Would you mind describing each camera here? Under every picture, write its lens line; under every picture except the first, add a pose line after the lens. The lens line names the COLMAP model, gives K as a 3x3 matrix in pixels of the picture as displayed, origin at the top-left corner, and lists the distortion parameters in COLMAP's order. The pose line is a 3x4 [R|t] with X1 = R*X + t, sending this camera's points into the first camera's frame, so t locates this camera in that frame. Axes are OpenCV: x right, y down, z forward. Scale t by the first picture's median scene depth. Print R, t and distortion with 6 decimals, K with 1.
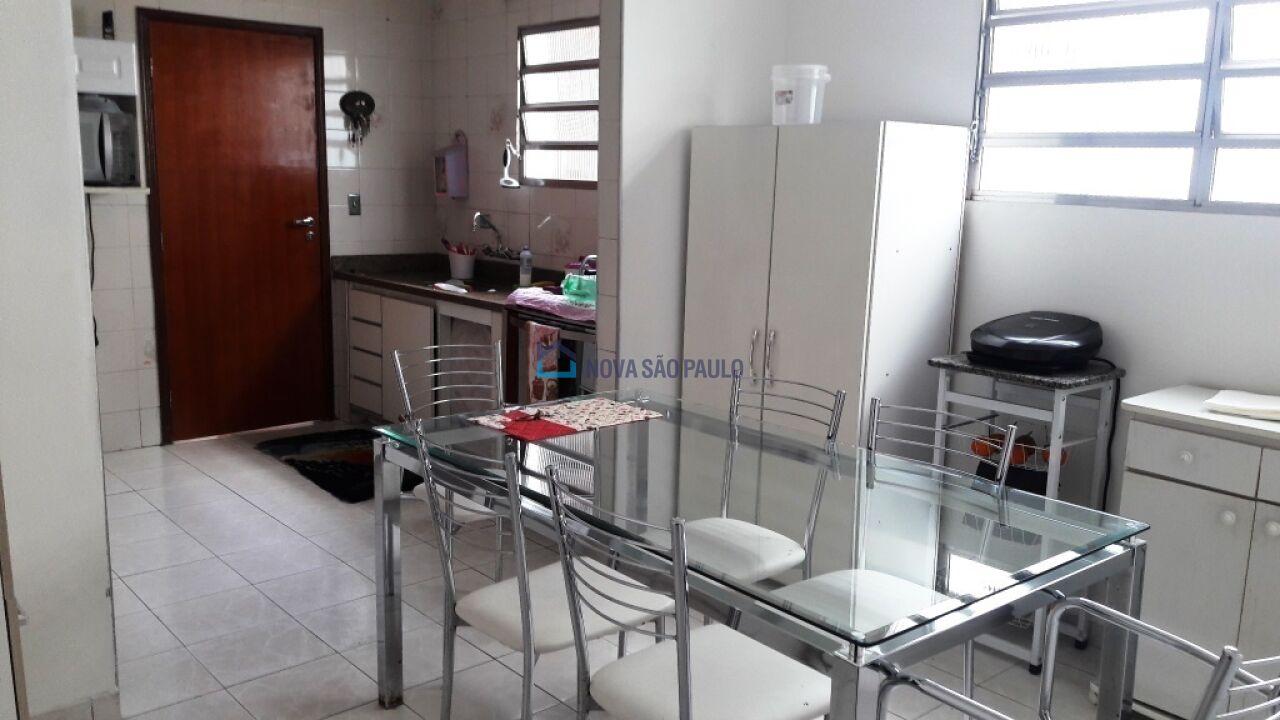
lens RADIAL K [[1078.6, 0, 642.5], [0, 1078.6, 376.9], [0, 0, 1]] dist [0.004912, -0.002484]
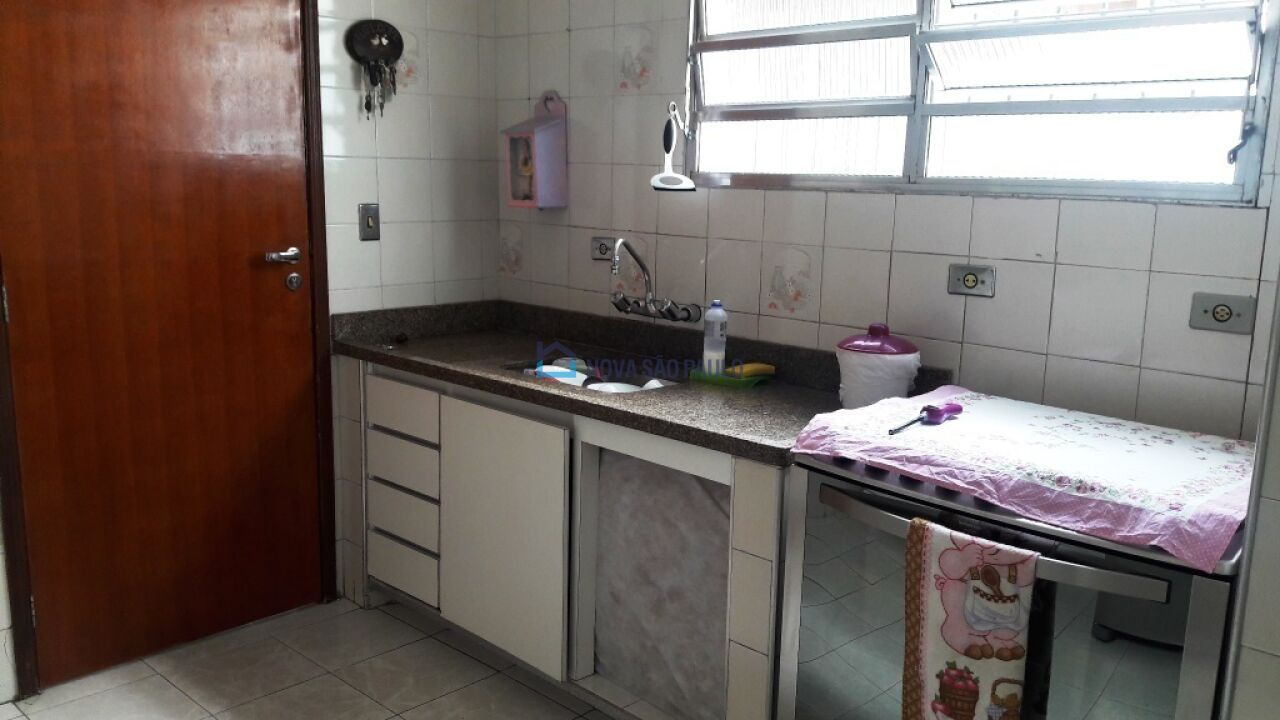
lens RADIAL K [[1072.0, 0, 640.0], [0, 1072.0, 360.0], [0, 0, 1]] dist [-0.000466, -0.009836]
pose [[0.996070, -0.022252, 0.085729, -0.182907], [0.022890, 0.999717, -0.006475, -0.084108], [-0.085561, 0.008412, 0.996297, 0.448645]]
